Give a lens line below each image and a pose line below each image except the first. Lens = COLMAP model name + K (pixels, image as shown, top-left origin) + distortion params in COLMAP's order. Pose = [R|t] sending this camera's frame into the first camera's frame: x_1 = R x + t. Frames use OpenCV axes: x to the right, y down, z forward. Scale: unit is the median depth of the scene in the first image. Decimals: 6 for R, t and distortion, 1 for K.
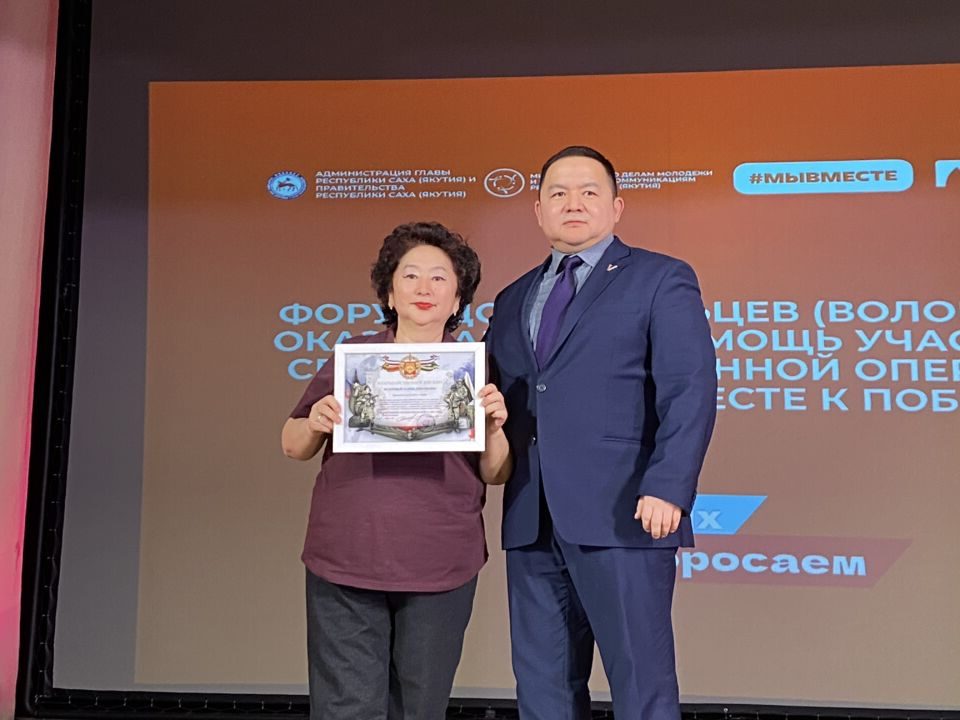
lens RADIAL K [[1784.5, 0, 467.7], [0, 1784.5, 331.9], [0, 0, 1]] dist [0.146938, 0.000000]
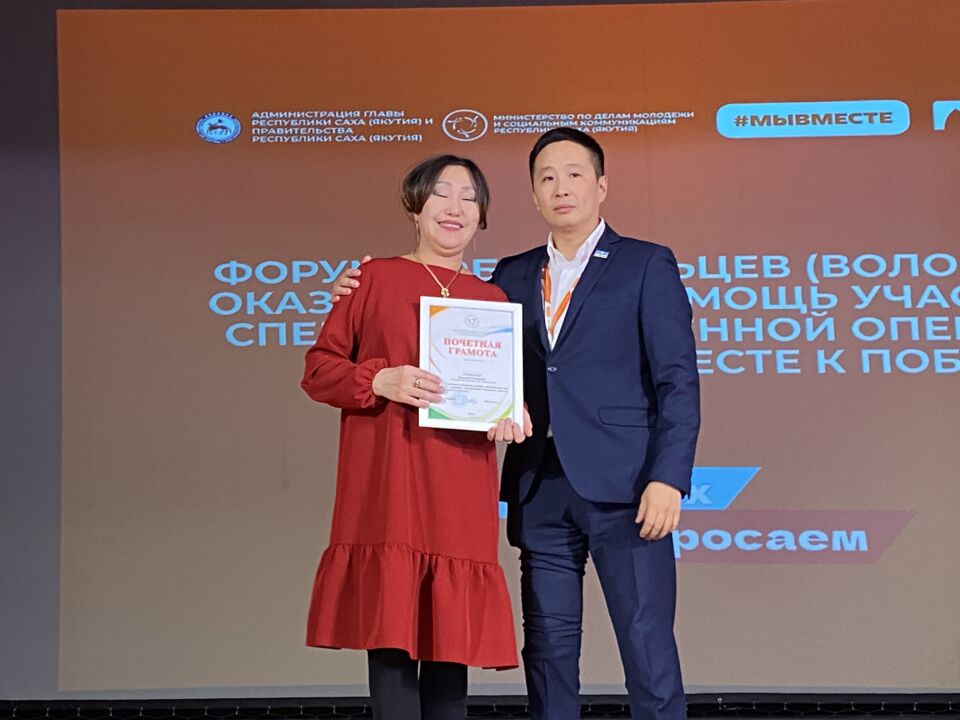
lens RADIAL K [[1959.9, 0, 426.7], [0, 1959.9, 340.6], [0, 0, 1]] dist [0.165532, 0.000000]
pose [[0.993595, -0.010306, 0.112531, -0.114335], [0.007611, 0.999675, 0.024350, 0.000717], [-0.112745, -0.023338, 0.993350, 0.017667]]
